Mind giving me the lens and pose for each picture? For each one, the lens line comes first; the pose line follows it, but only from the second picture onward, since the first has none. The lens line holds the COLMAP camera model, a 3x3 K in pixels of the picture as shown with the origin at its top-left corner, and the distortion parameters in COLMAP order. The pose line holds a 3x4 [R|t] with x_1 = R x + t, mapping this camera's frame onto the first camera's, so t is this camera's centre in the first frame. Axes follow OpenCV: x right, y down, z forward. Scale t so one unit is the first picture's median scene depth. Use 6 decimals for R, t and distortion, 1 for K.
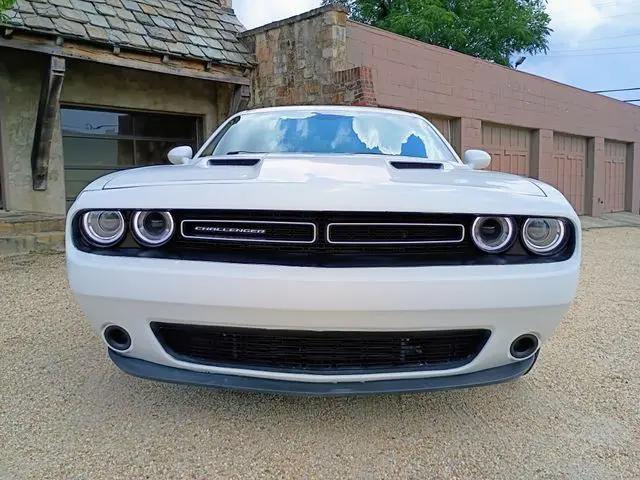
lens RADIAL K [[556.3, 0, 321.9], [0, 556.3, 242.9], [0, 0, 1]] dist [0.056668, -0.079965]
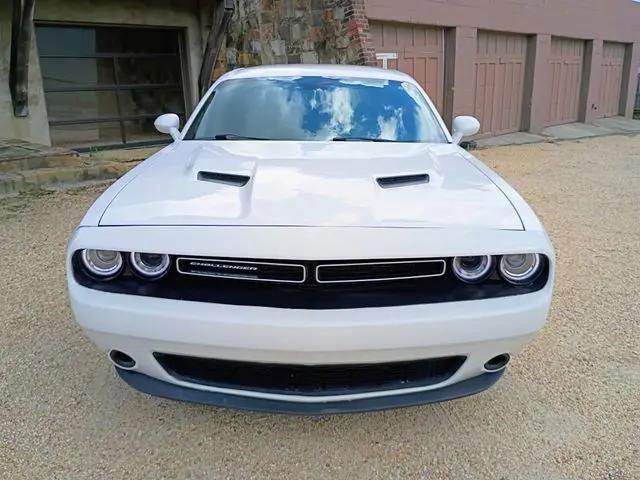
lens RADIAL K [[556.3, 0, 321.5], [0, 556.3, 239.6], [0, 0, 1]] dist [0.056668, -0.079965]
pose [[0.999830, -0.010061, 0.015477, 0.000820], [0.007101, 0.983526, 0.180628, -0.058611], [-0.017039, -0.180487, 0.983430, -0.006358]]
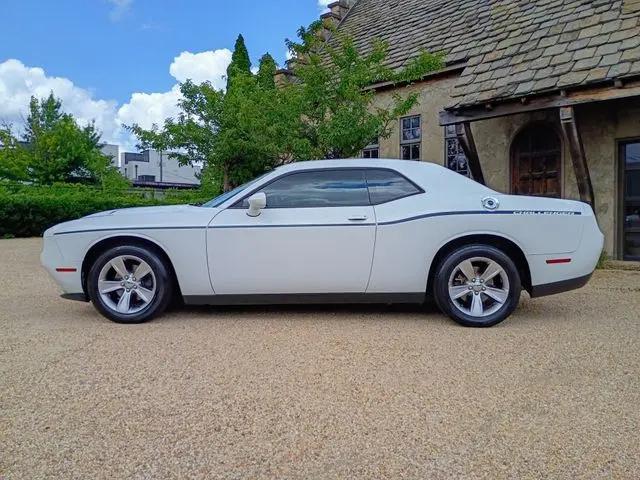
lens RADIAL K [[556.3, 0, 316.7], [0, 556.3, 239.7], [0, 0, 1]] dist [0.056668, -0.079965]
pose [[-0.029918, 0.039947, -0.998754, 0.660857], [-0.096052, 0.994462, 0.042652, -0.056823], [0.994927, 0.097208, -0.025915, 0.514176]]
